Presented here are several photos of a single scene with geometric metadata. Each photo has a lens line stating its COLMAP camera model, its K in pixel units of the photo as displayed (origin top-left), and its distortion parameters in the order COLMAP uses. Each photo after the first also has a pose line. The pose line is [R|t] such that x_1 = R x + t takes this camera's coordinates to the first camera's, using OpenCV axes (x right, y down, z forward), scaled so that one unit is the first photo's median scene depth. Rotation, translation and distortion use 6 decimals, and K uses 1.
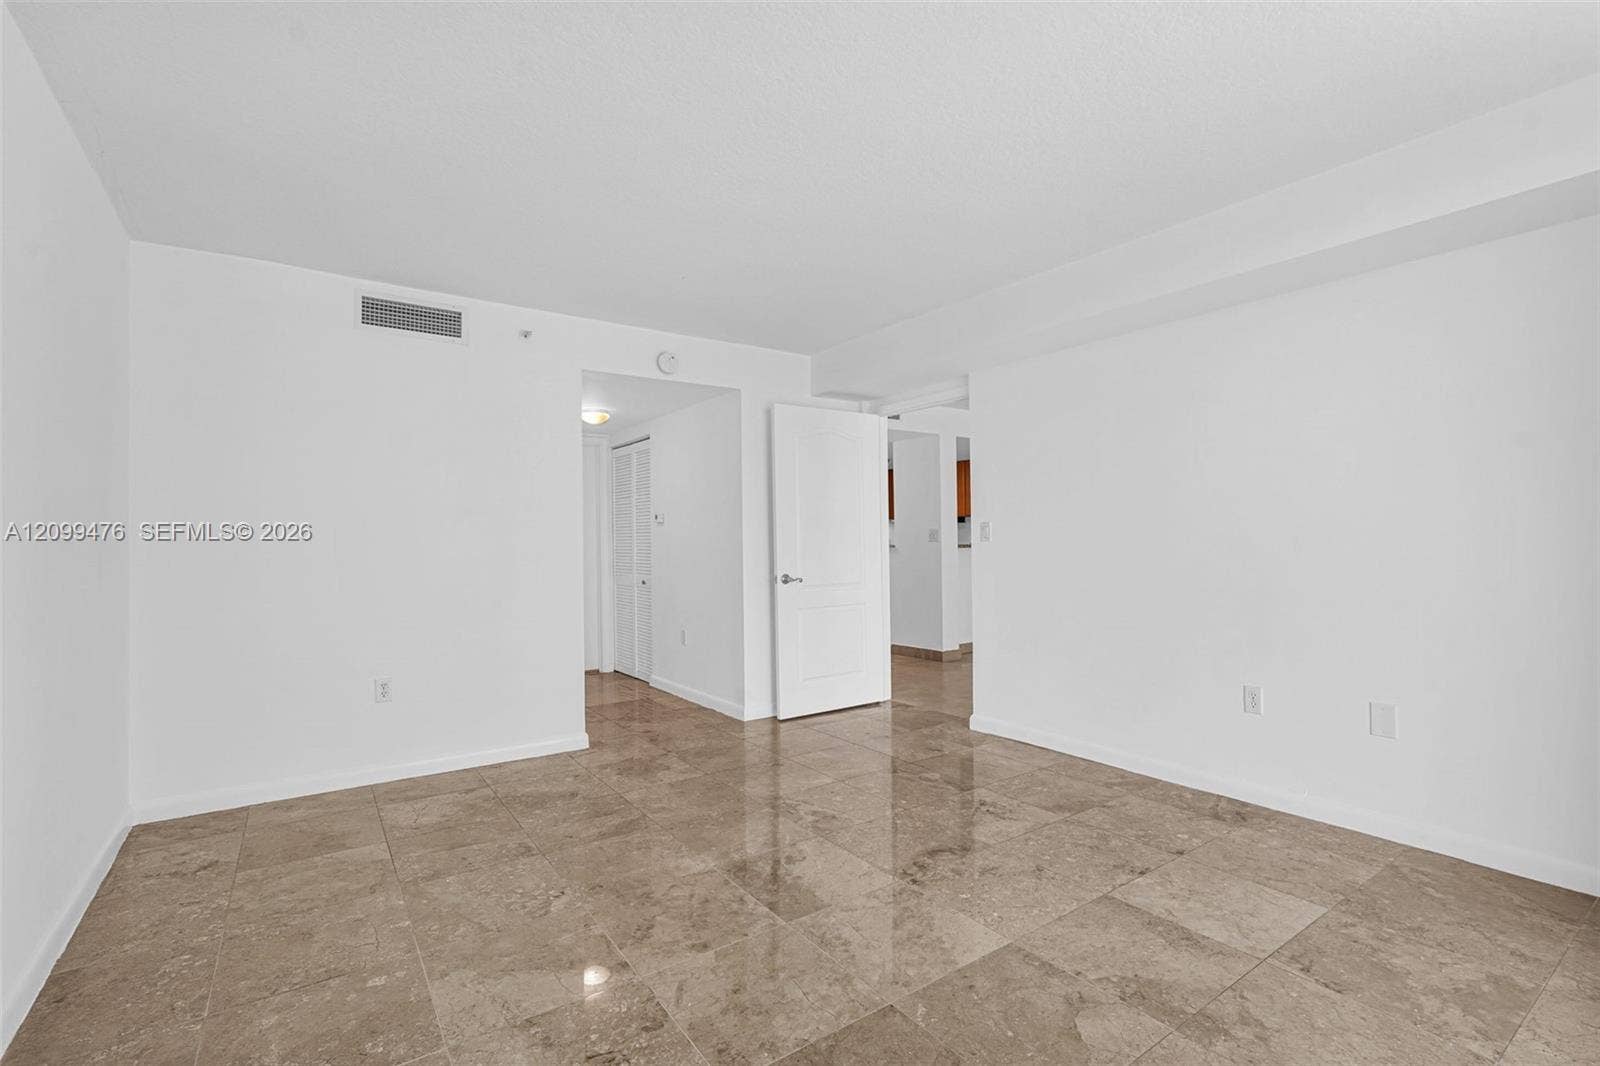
lens RADIAL K [[721.1, 0, 799.5], [0, 721.1, 535.4], [0, 0, 1]] dist [-0.019085, 0.008167]
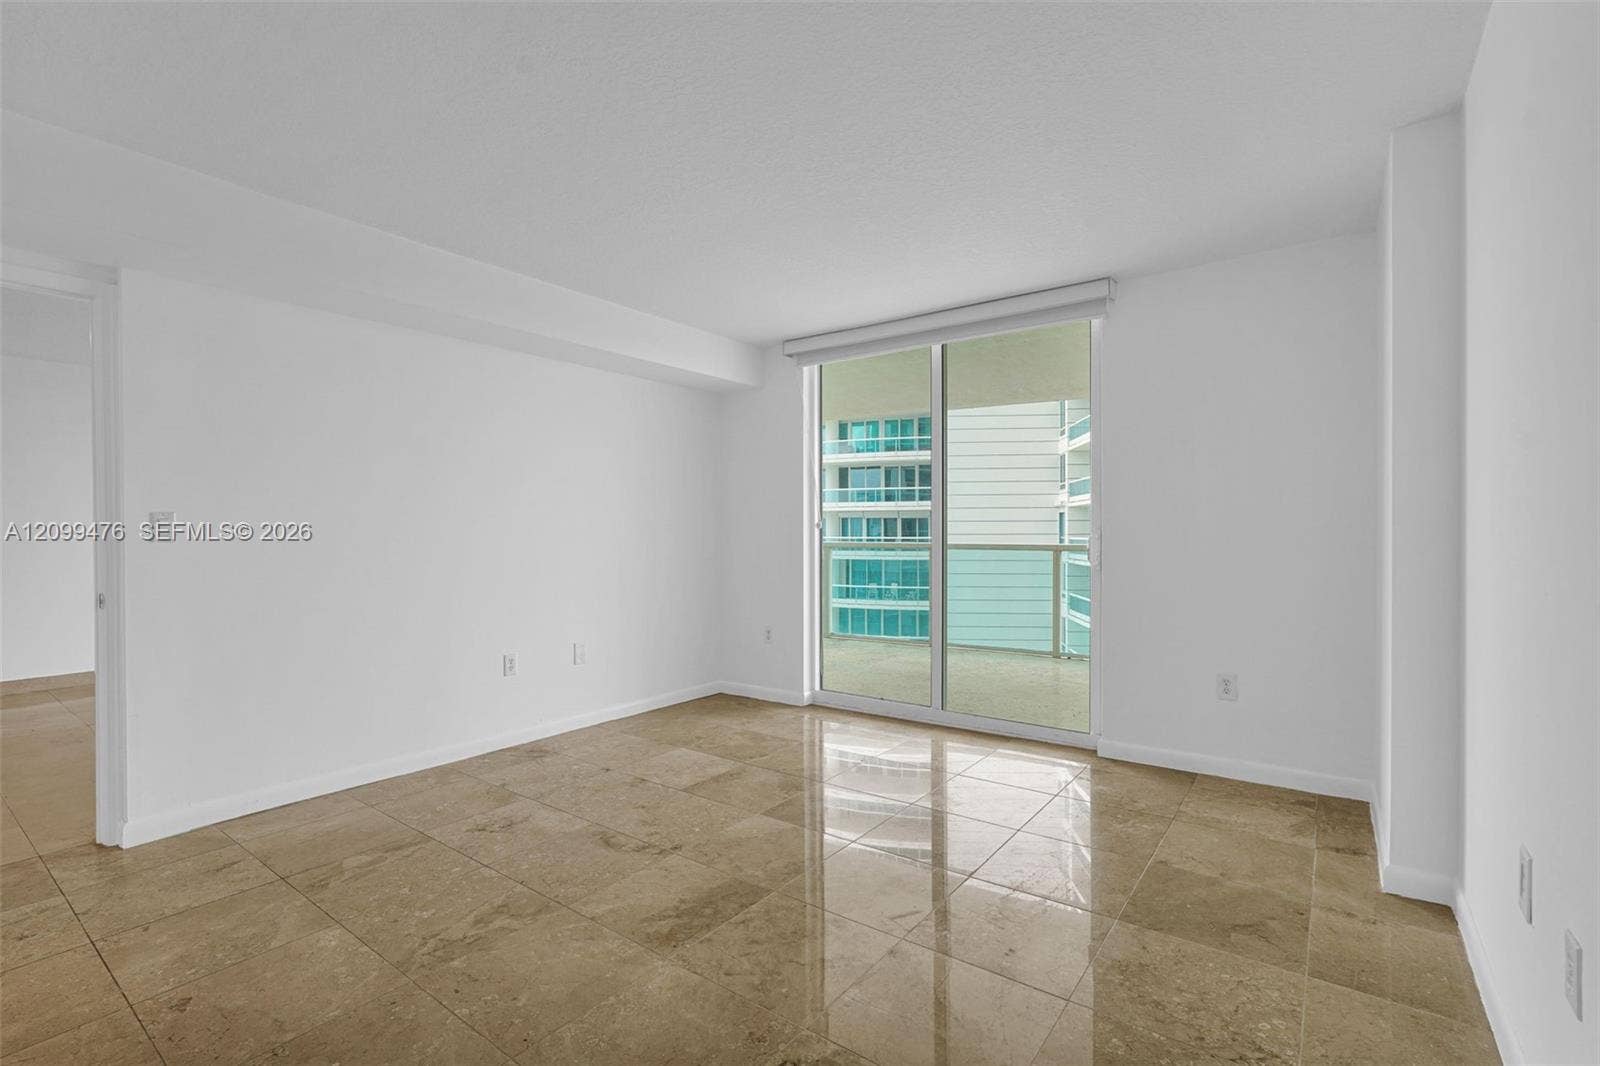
lens RADIAL K [[720.3, 0, 805.6], [0, 720.3, 536.8], [0, 0, 1]] dist [-0.018423, 0.008099]
pose [[-0.317934, 0.007464, 0.948083, -0.858277], [-0.001180, 0.999965, -0.008268, 0.015338], [-0.948112, -0.003748, -0.317915, 1.059721]]
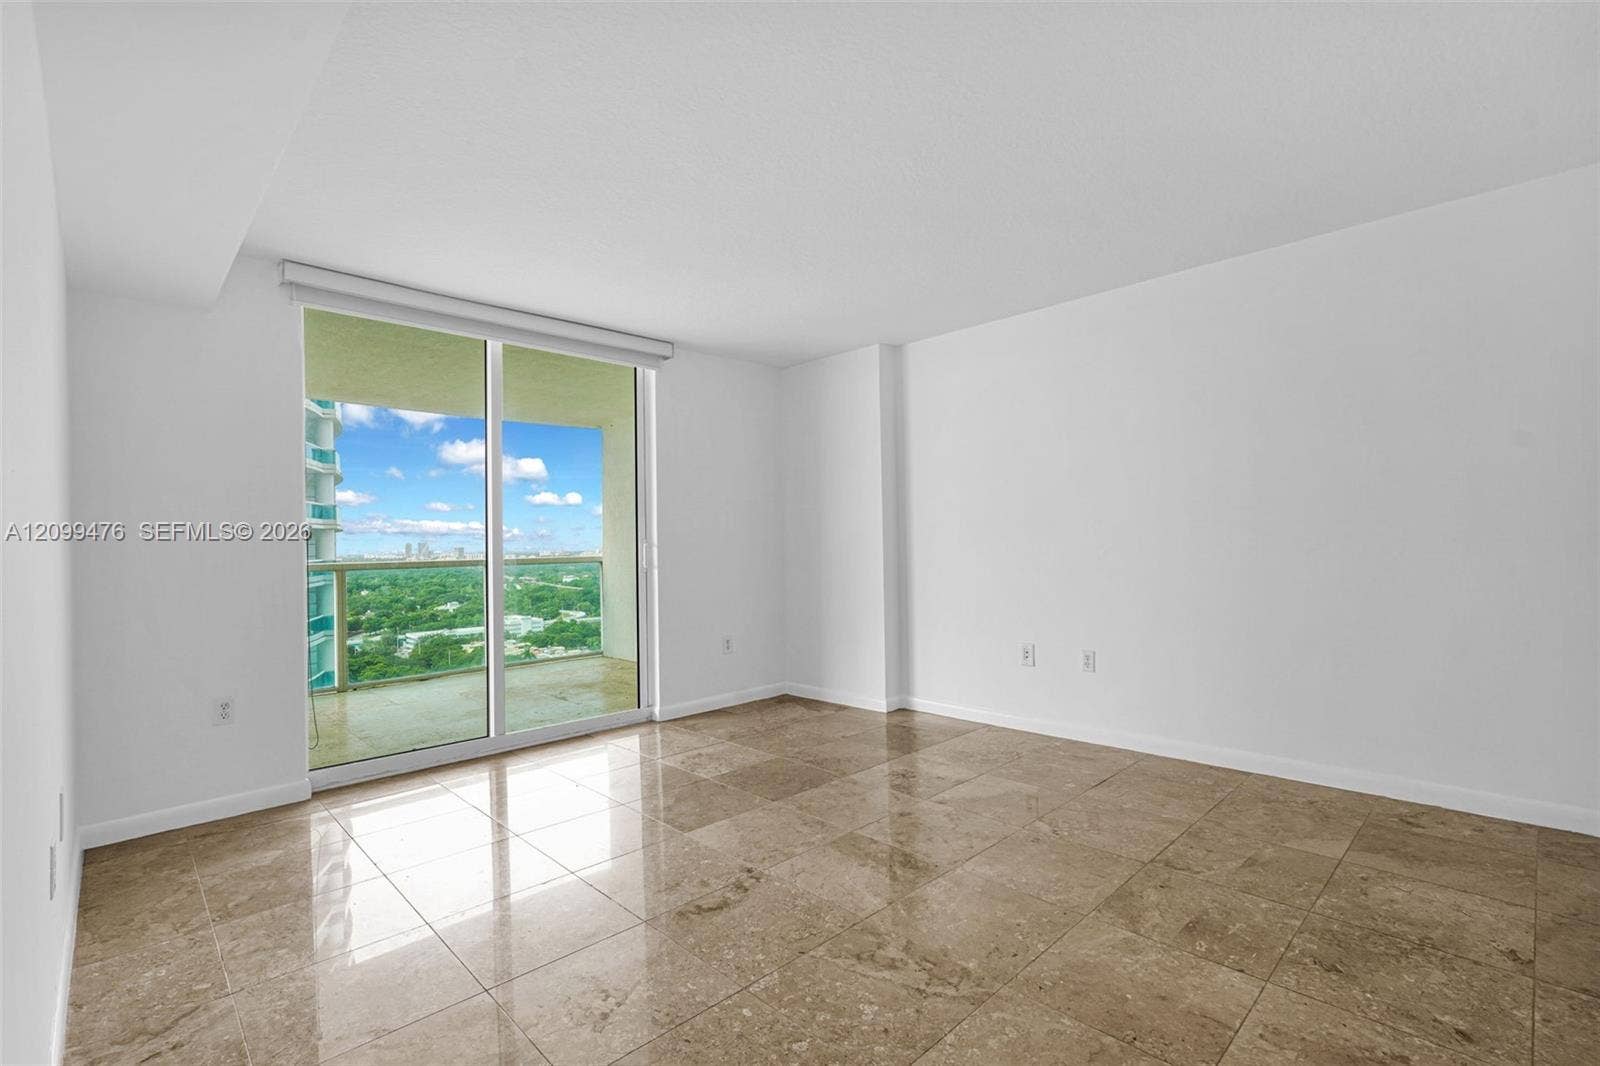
lens RADIAL K [[720.0, 0, 798.2], [0, 720.0, 532.7], [0, 0, 1]] dist [-0.017931, 0.007425]
pose [[-0.987780, 0.028902, -0.153150, 0.213328], [0.032671, 0.999221, -0.022152, 0.024390], [0.152391, -0.026885, -0.987955, 1.851190]]
